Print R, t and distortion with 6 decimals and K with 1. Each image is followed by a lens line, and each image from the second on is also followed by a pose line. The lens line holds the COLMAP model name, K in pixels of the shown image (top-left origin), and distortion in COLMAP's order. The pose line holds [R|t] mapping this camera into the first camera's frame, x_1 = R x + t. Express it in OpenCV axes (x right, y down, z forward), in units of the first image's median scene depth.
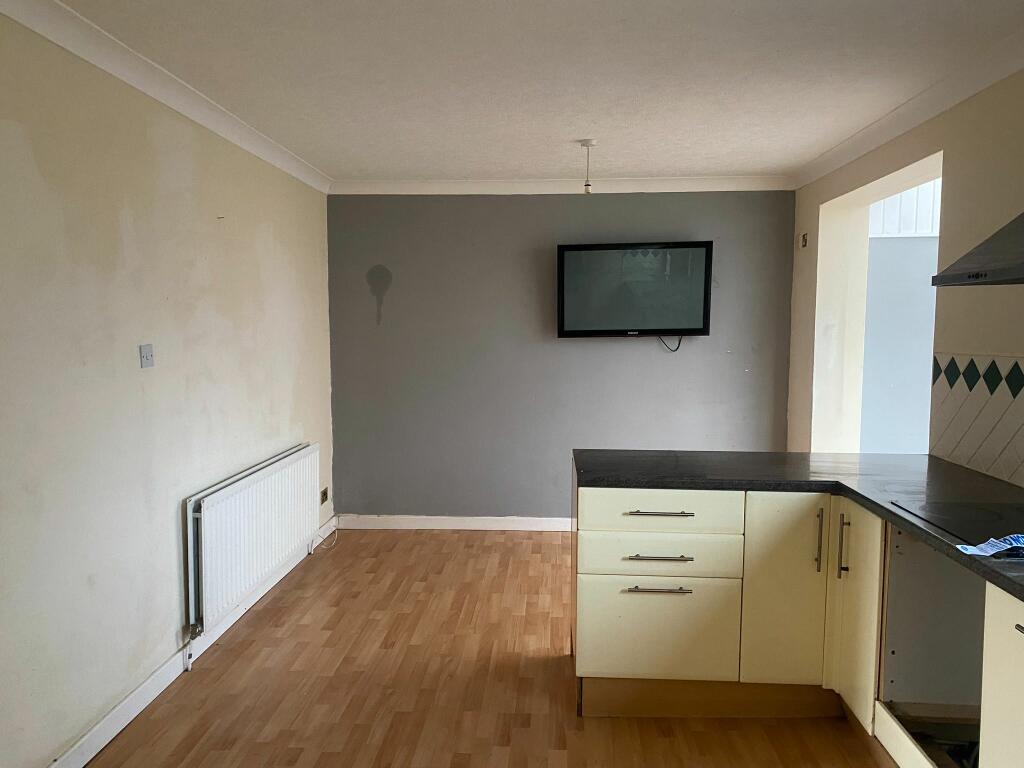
lens RADIAL K [[784.6, 0, 512.0], [0, 784.6, 384.0], [0, 0, 1]] dist [0.047444, -0.013355]
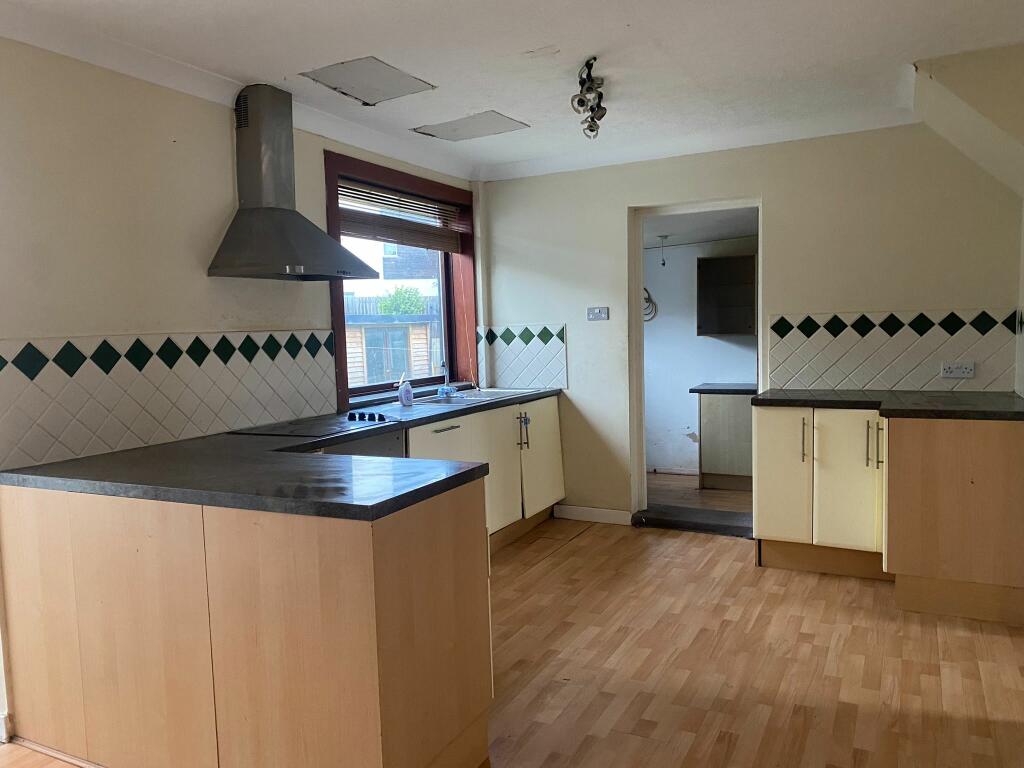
lens RADIAL K [[784.6, 0, 512.0], [0, 784.6, 384.0], [0, 0, 1]] dist [0.047444, -0.013355]
pose [[-0.913690, -0.034197, 0.404971, -0.258146], [0.034033, 0.986516, 0.160089, -0.141374], [-0.404985, 0.160054, -0.900205, 1.983964]]
